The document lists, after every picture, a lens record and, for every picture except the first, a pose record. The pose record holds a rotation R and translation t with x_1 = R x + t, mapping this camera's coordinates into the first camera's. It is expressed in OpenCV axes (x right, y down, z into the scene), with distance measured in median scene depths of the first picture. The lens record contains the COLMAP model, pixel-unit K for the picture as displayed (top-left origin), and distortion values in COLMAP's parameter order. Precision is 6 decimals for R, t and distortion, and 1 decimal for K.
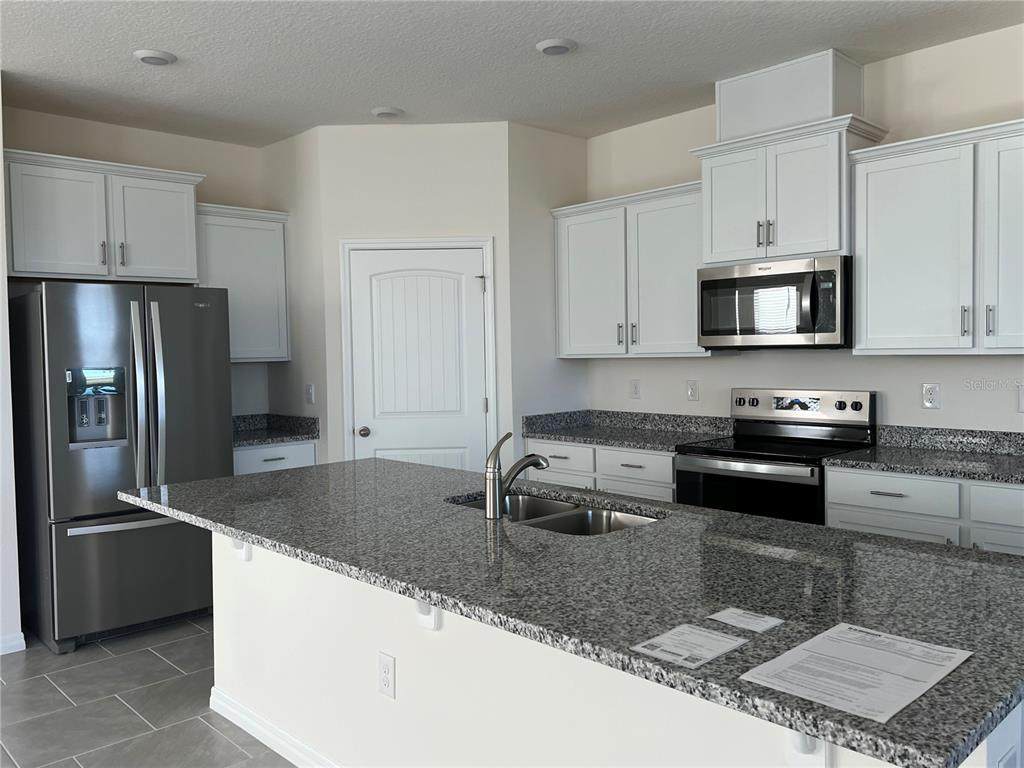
lens RADIAL K [[789.1, 0, 512.0], [0, 789.1, 384.0], [0, 0, 1]] dist [0.005048, -0.006782]
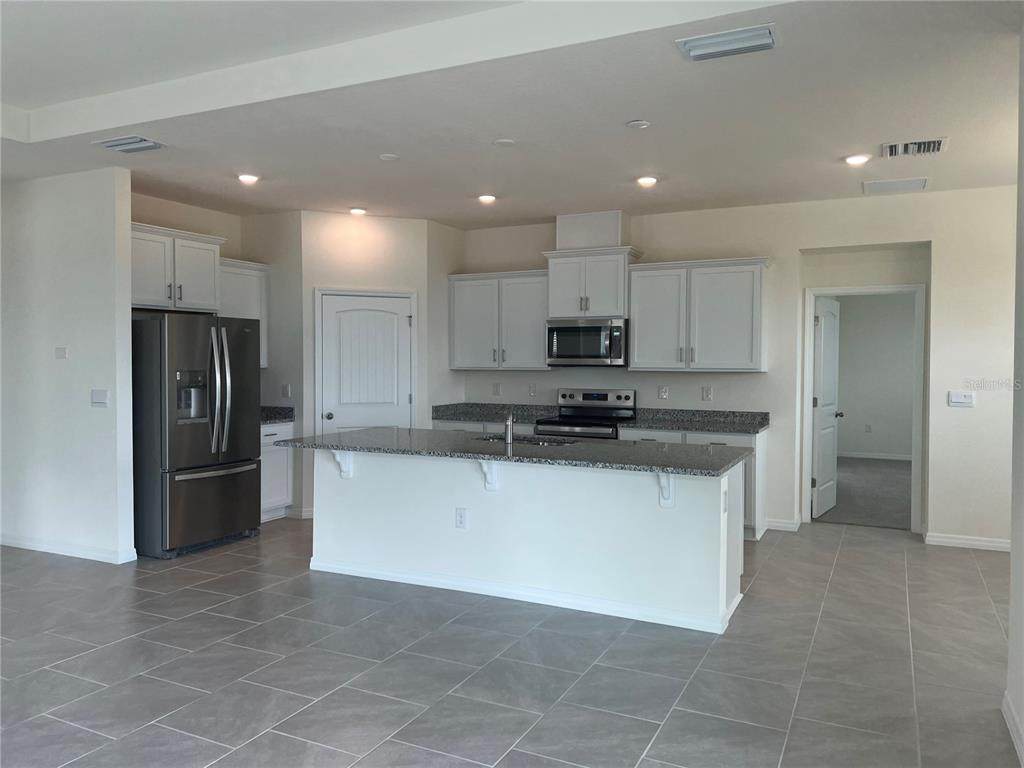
lens RADIAL K [[766.4, 0, 512.0], [0, 766.4, 384.0], [0, 0, 1]] dist [-0.000851, -0.000885]
pose [[0.928796, 0.011511, 0.370413, -0.484453], [-0.005297, 0.999828, -0.017787, 0.028481], [-0.370554, 0.014559, 0.928697, -0.577886]]
